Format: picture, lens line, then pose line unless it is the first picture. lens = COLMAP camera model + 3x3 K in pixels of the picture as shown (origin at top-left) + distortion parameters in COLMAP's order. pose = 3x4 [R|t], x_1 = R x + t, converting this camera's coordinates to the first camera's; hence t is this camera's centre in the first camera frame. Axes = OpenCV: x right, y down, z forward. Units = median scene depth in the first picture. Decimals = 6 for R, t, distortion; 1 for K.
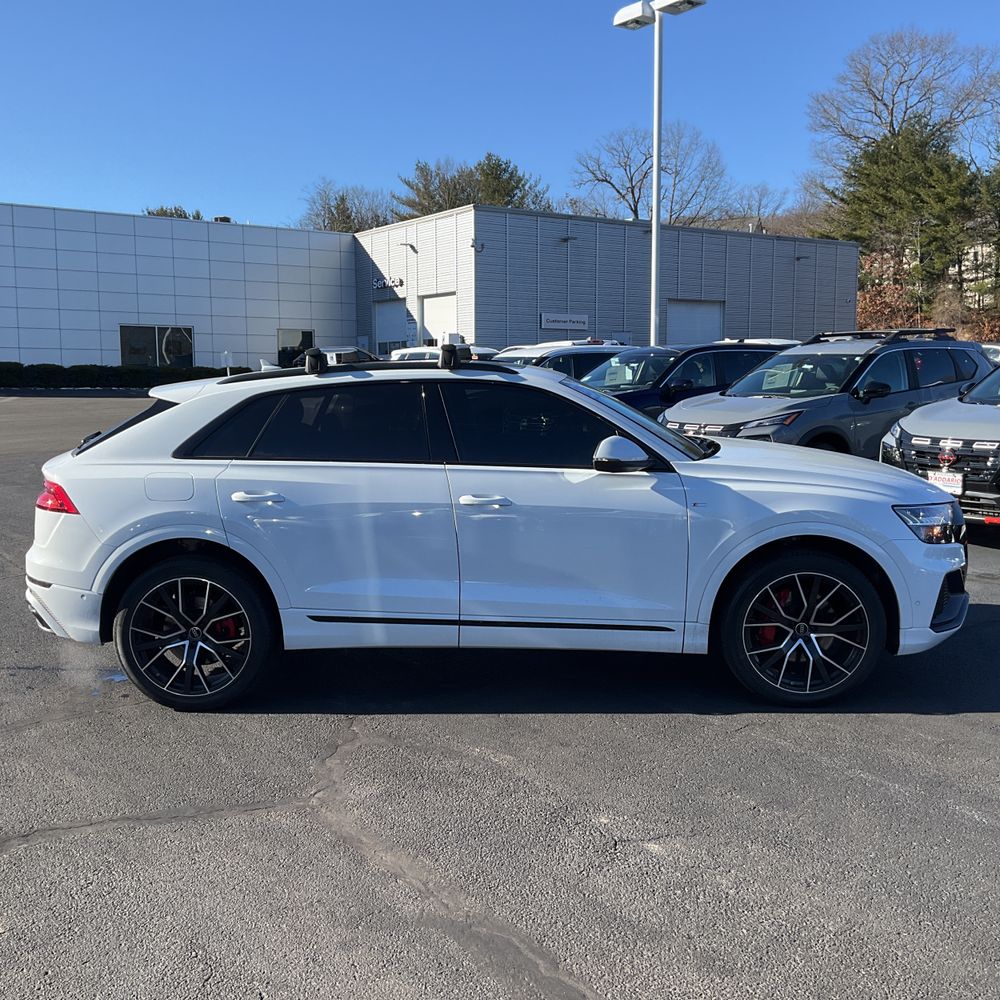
lens RADIAL K [[1135.1, 0, 507.4], [0, 1135.1, 472.4], [0, 0, 1]] dist [0.029302, 0.000000]
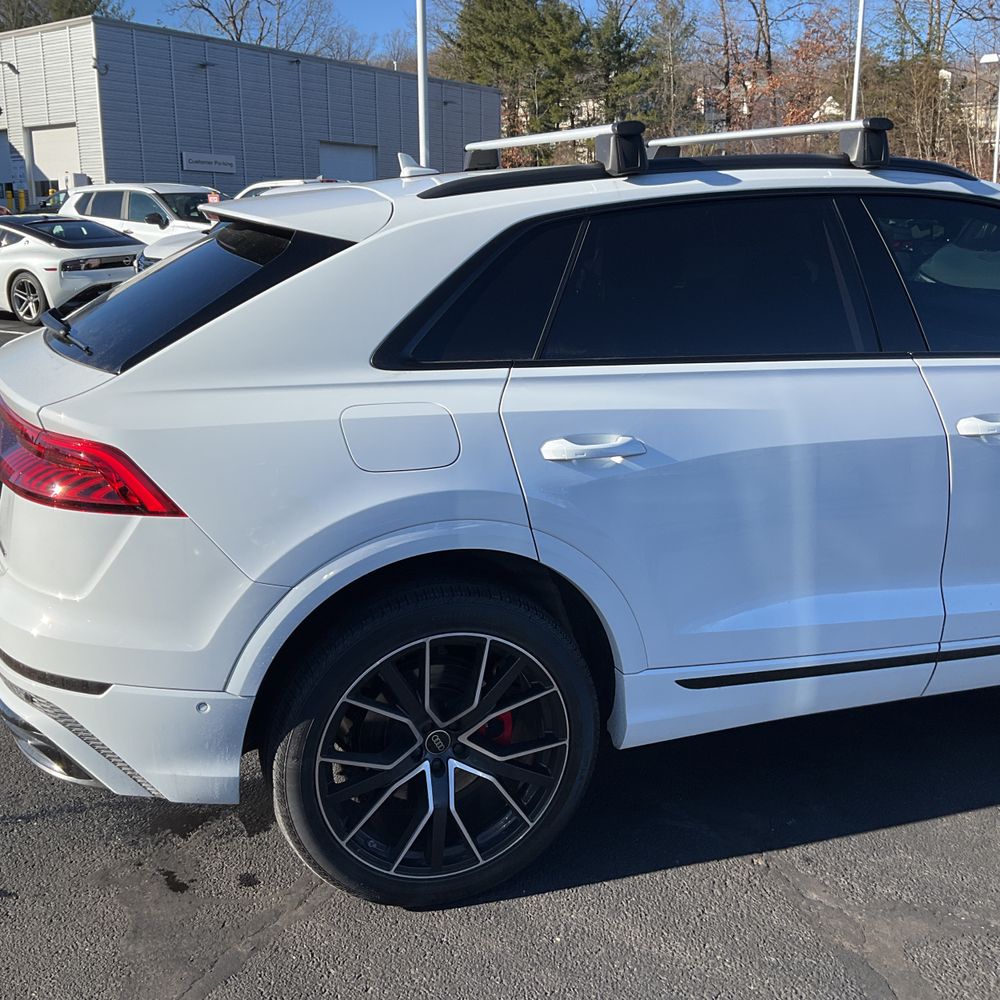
lens RADIAL K [[1135.1, 0, 512.1], [0, 1135.1, 477.5], [0, 0, 1]] dist [0.029302, 0.000000]
pose [[0.937209, -0.075445, 0.340510, -0.399505], [0.030864, 0.990433, 0.134498, -0.028067], [-0.347399, -0.115543, 0.930572, 0.574039]]
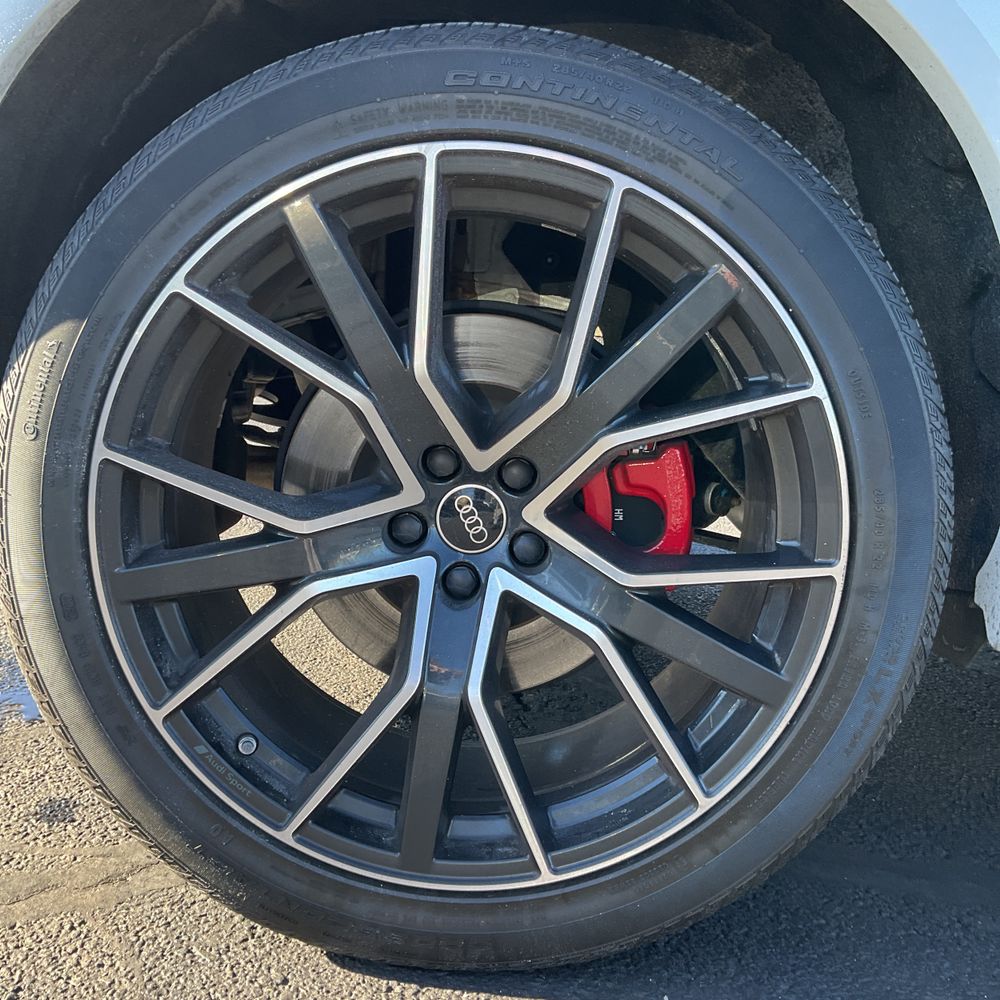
lens RADIAL K [[1135.1, 0, 486.6], [0, 1135.1, 497.7], [0, 0, 1]] dist [0.029302, 0.000000]
pose [[0.997918, 0.064388, 0.003619, -0.275158], [-0.064484, 0.996980, 0.043276, 0.131504], [-0.000822, -0.043420, 0.999057, 0.835822]]
